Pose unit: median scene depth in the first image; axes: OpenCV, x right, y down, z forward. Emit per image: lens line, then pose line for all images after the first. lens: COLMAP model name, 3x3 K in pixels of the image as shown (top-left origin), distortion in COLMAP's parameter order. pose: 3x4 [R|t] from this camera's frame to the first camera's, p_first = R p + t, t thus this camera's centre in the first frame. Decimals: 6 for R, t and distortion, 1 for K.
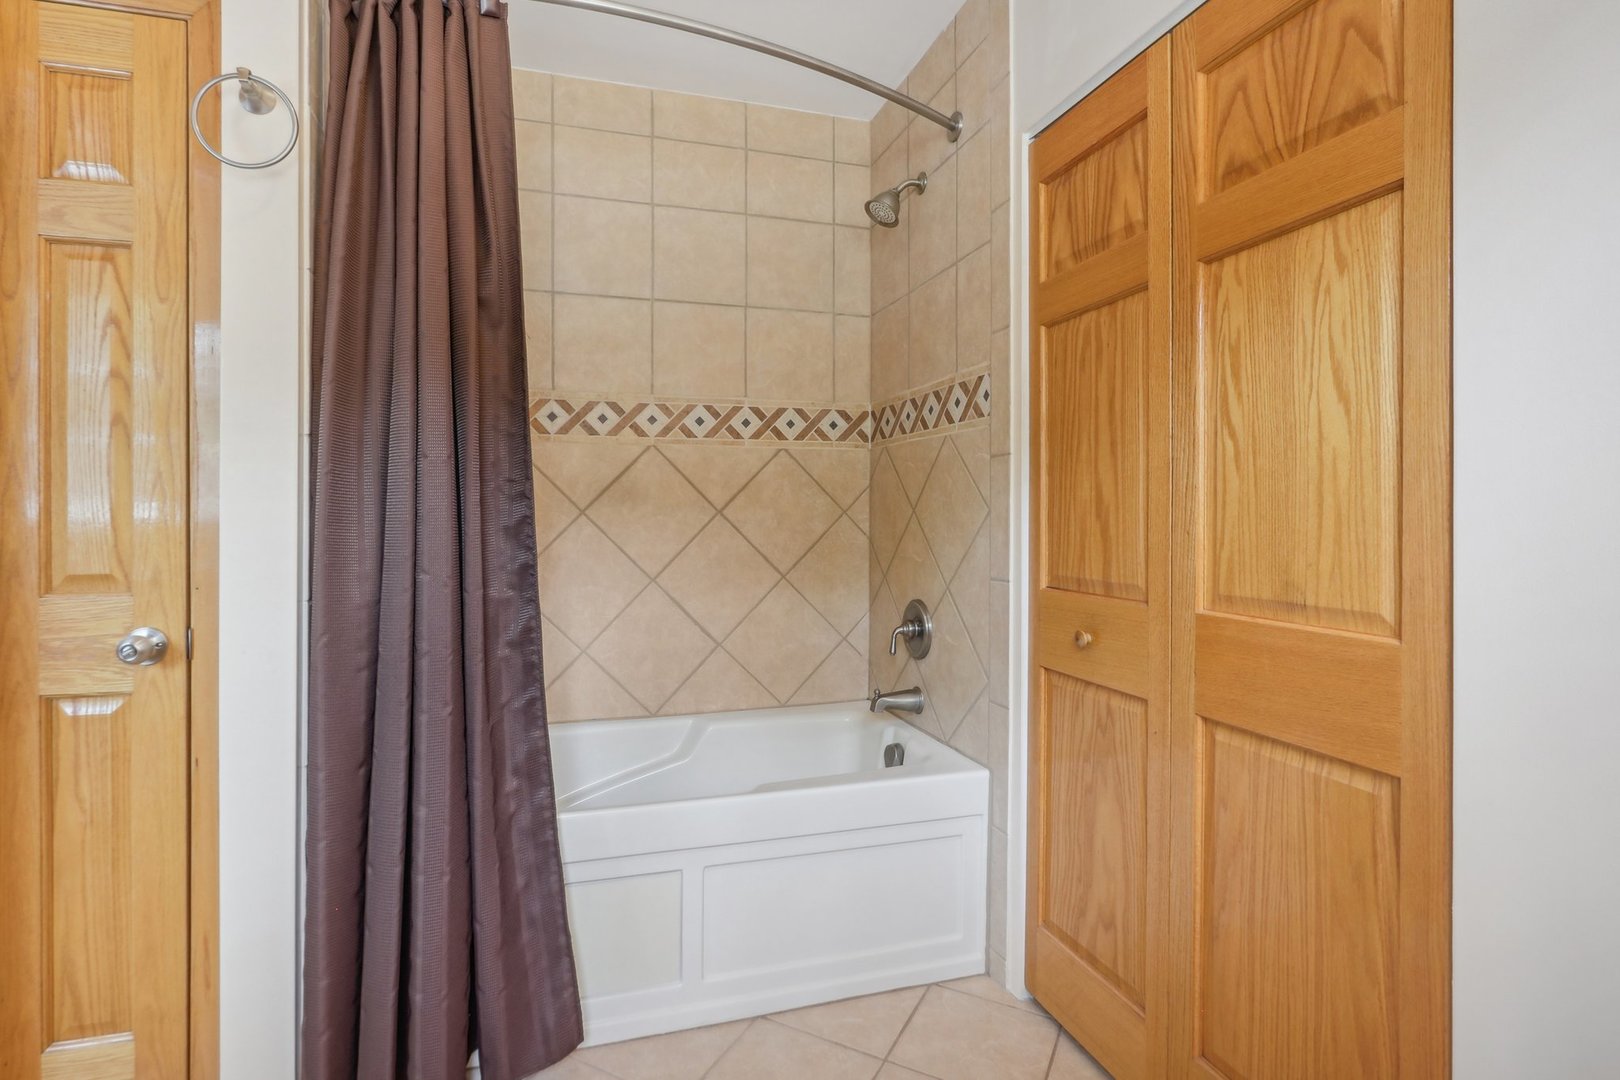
lens RADIAL K [[758.6, 0, 795.4], [0, 758.6, 520.7], [0, 0, 1]] dist [-0.019903, 0.002734]
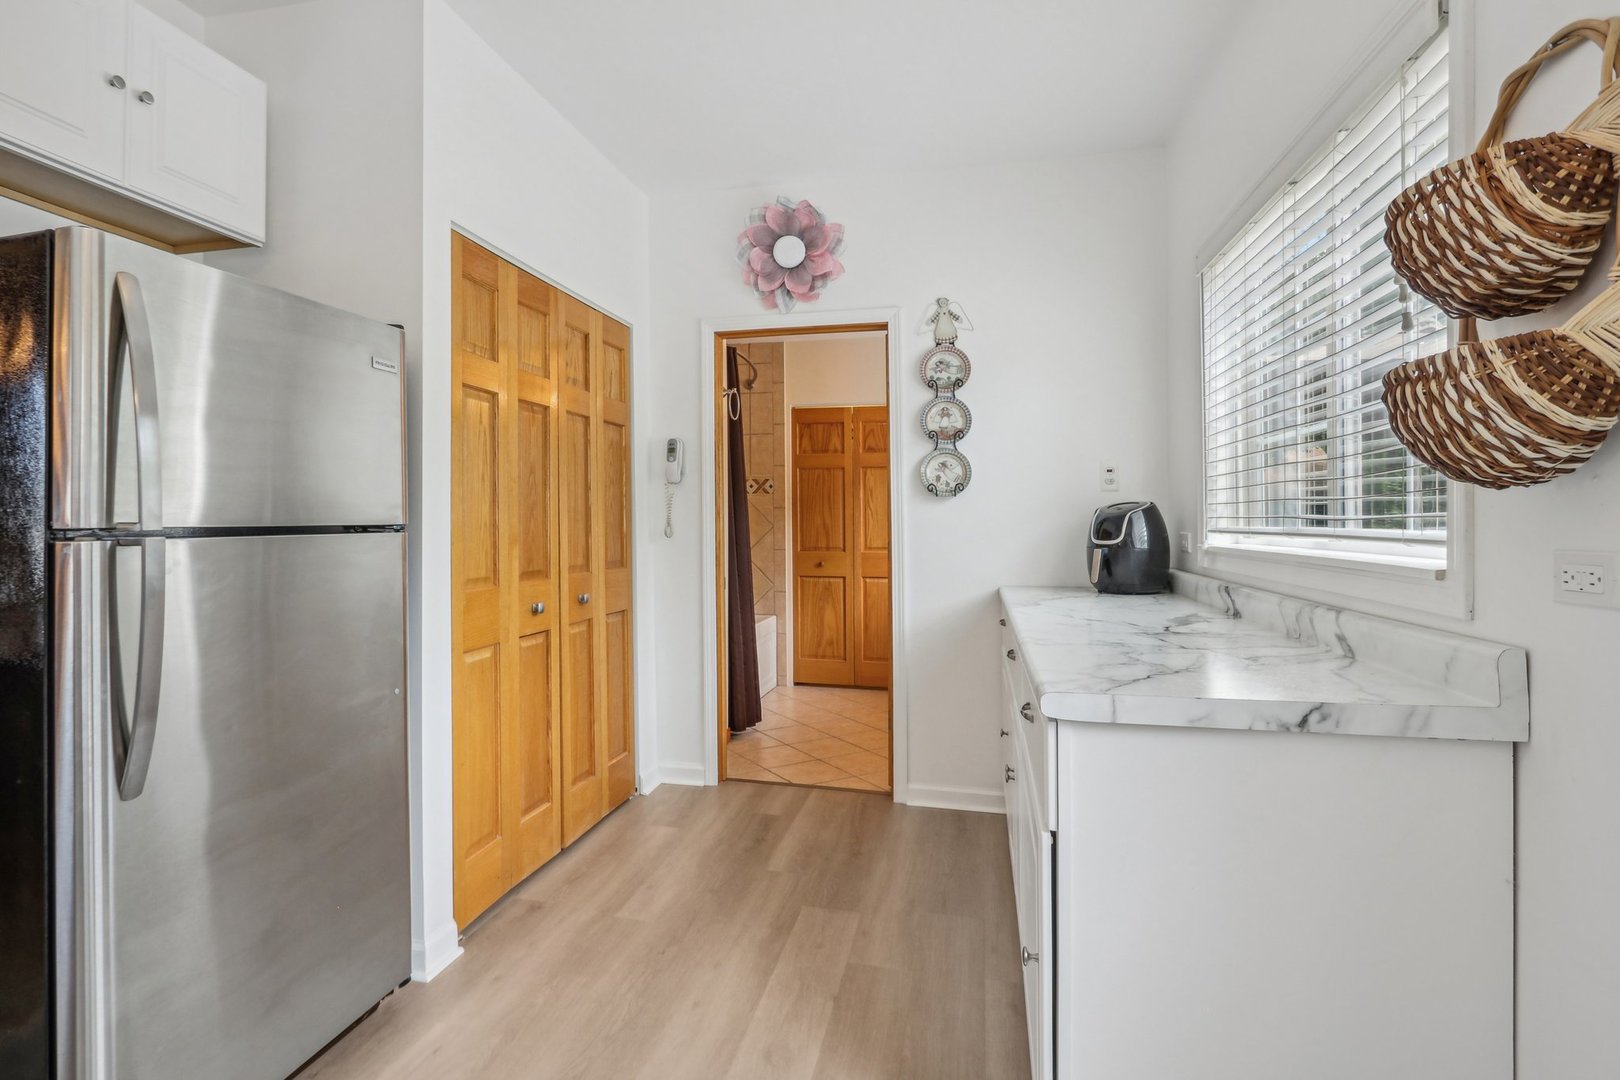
lens RADIAL K [[758.6, 0, 783.0], [0, 758.6, 492.0], [0, 0, 1]] dist [-0.019903, 0.002734]
pose [[0.532562, 0.006448, 0.846366, -3.375005], [0.013409, 0.999781, -0.016054, -0.151995], [-0.846285, 0.019899, 0.532359, -0.900211]]
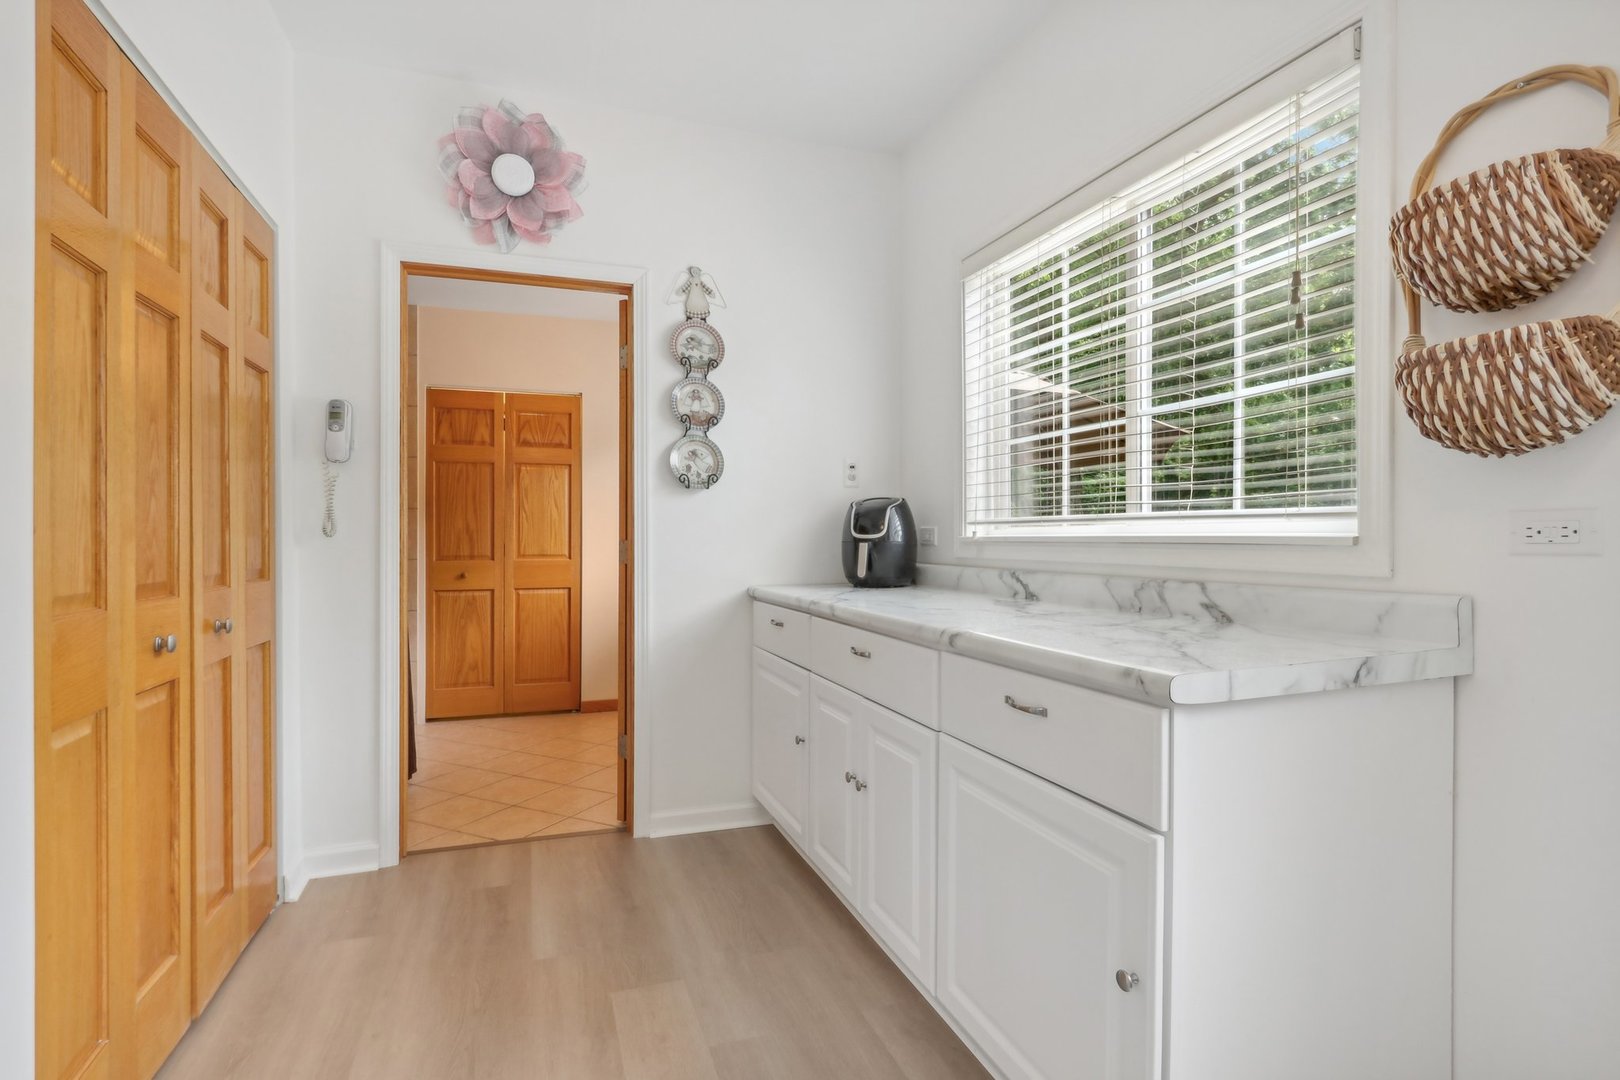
lens RADIAL K [[758.6, 0, 782.0], [0, 758.6, 523.9], [0, 0, 1]] dist [-0.019903, 0.002734]
pose [[0.000900, -0.011506, 0.999933, -3.230850], [0.002519, 0.999931, 0.011504, -0.093959], [-0.999996, 0.002509, 0.000929, -0.301364]]
